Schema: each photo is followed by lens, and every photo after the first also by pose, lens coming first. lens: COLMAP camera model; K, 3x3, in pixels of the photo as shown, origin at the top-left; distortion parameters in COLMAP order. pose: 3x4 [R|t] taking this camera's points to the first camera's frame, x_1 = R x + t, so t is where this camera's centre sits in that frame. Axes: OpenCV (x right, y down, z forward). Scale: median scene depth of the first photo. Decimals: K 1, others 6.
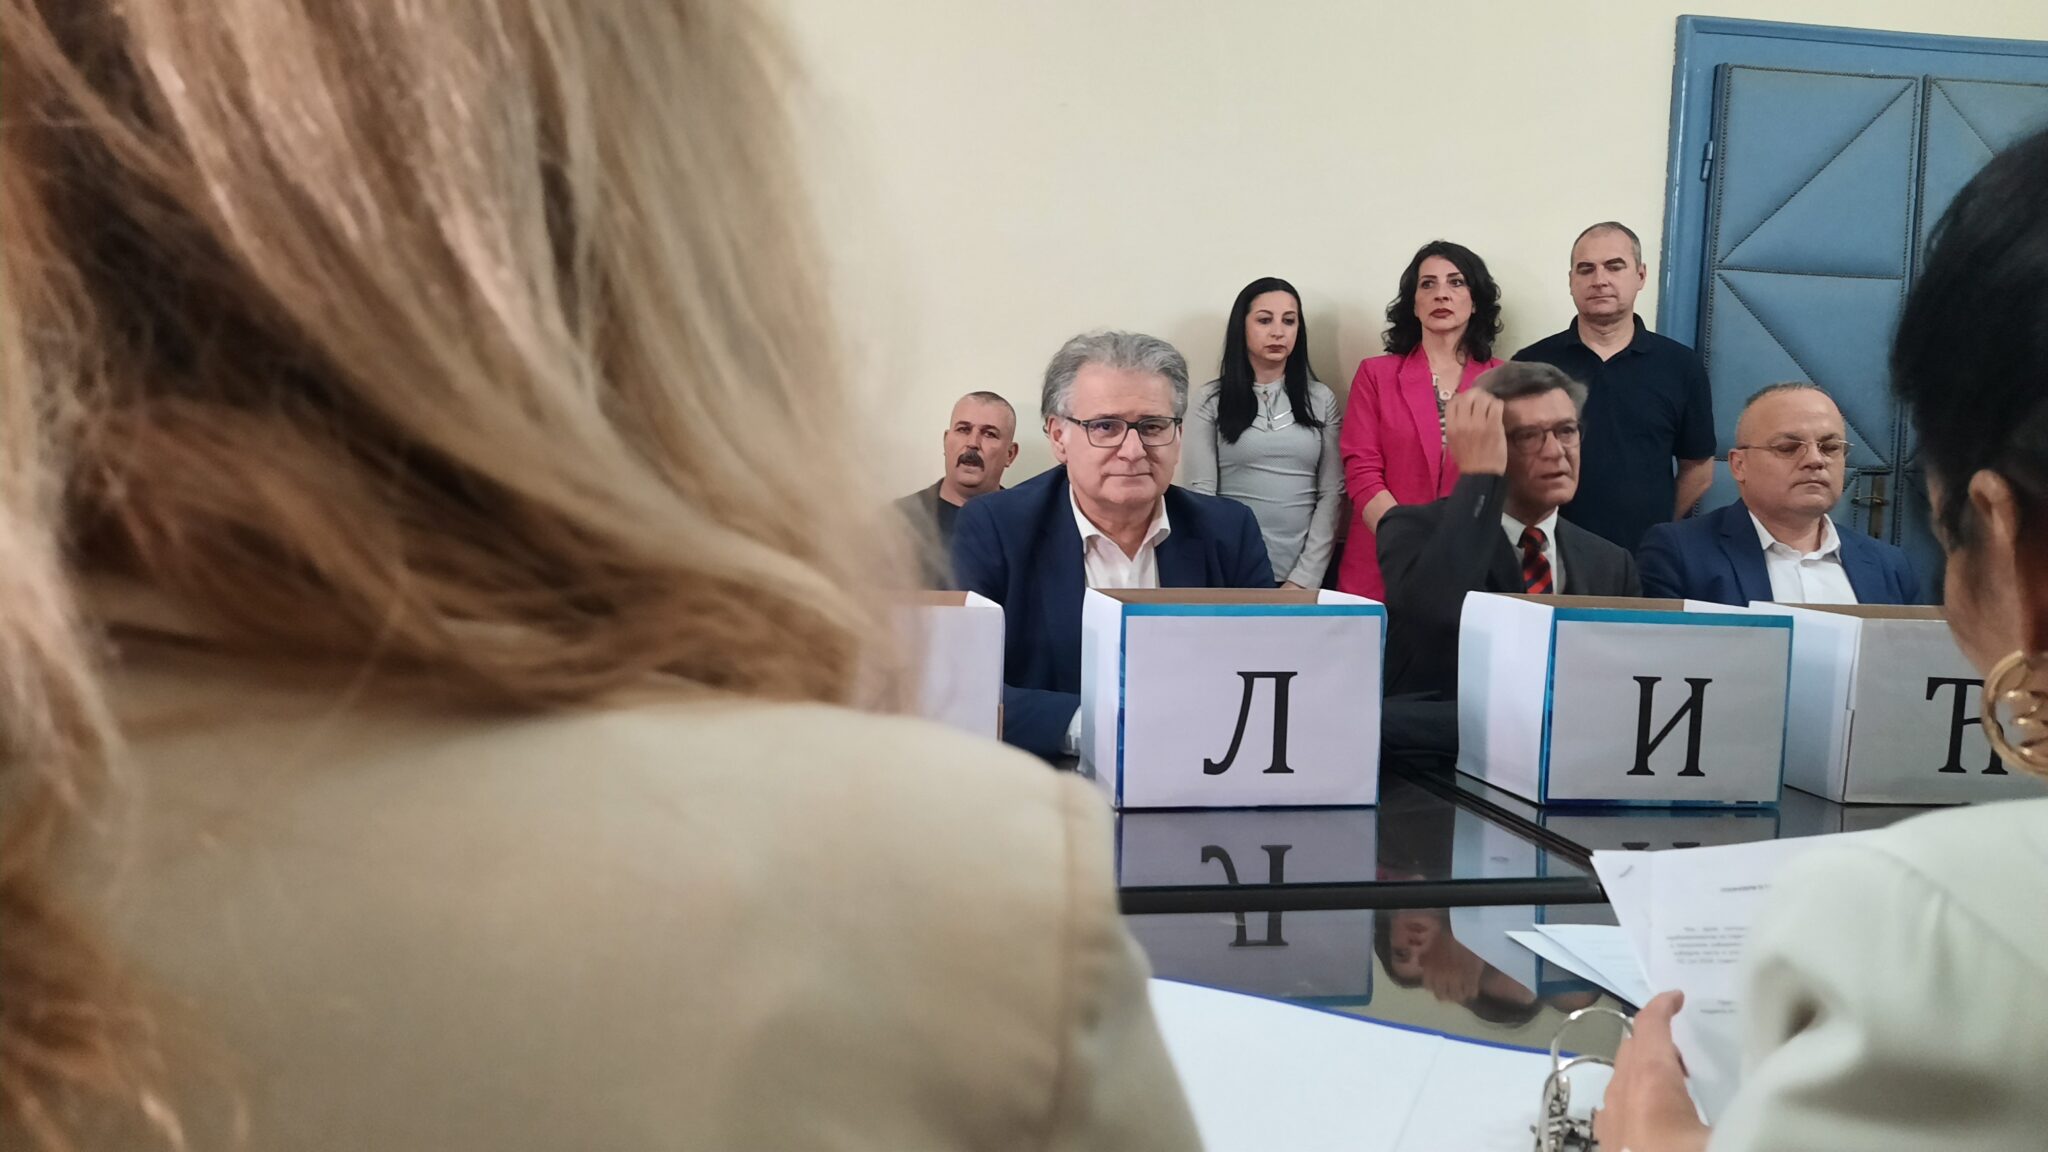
lens RADIAL K [[1458.0, 0, 1023.0], [0, 1458.0, 579.3], [0, 0, 1]] dist [0.005180, 0.004892]
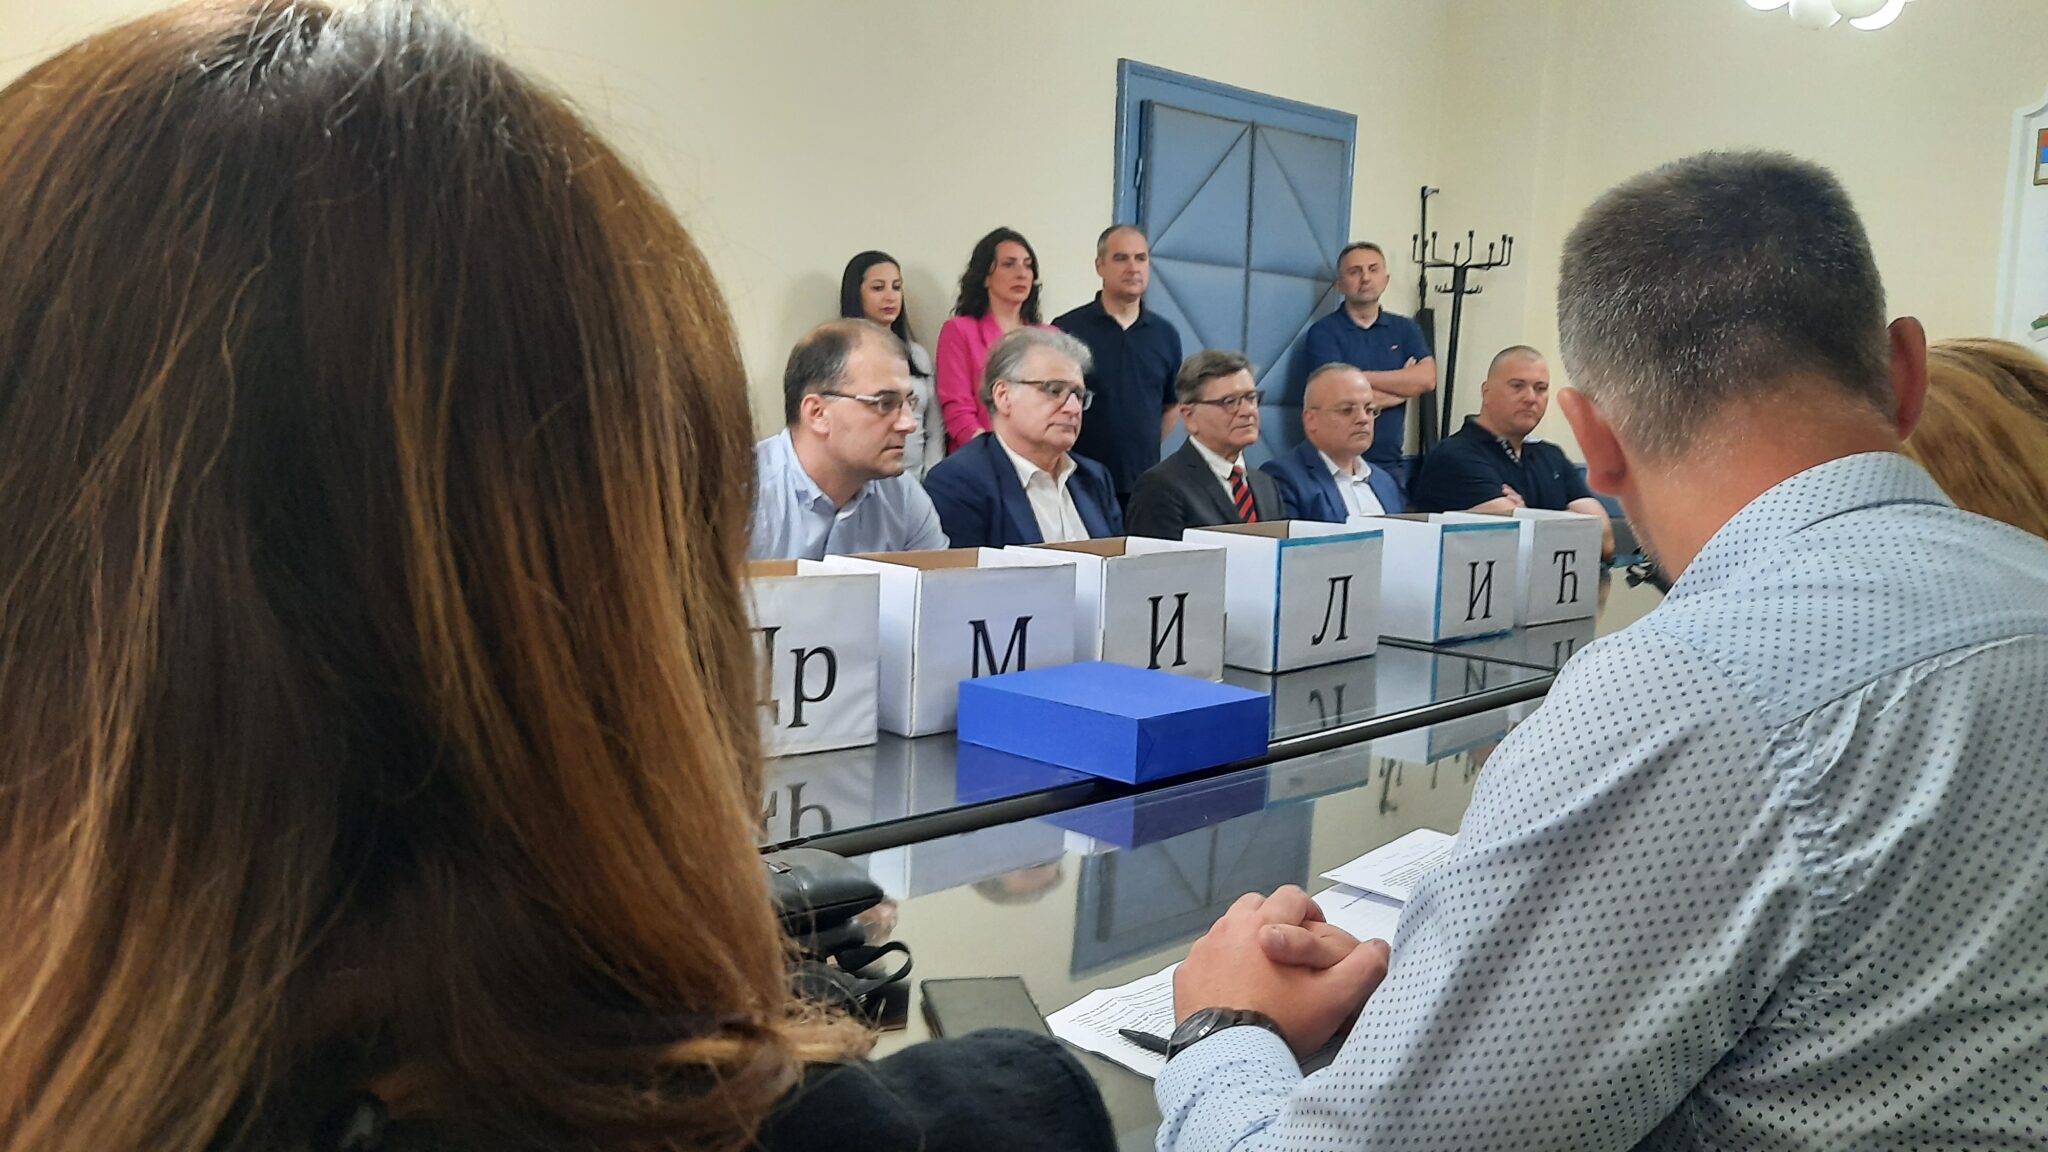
lens RADIAL K [[1458.0, 0, 1026.1], [0, 1458.0, 571.5], [0, 0, 1]] dist [0.005180, 0.004892]
pose [[0.821350, -0.075621, 0.565390, -0.424714], [0.041730, 0.996484, 0.072658, -0.029718], [-0.568896, -0.036083, 0.821618, -0.041225]]
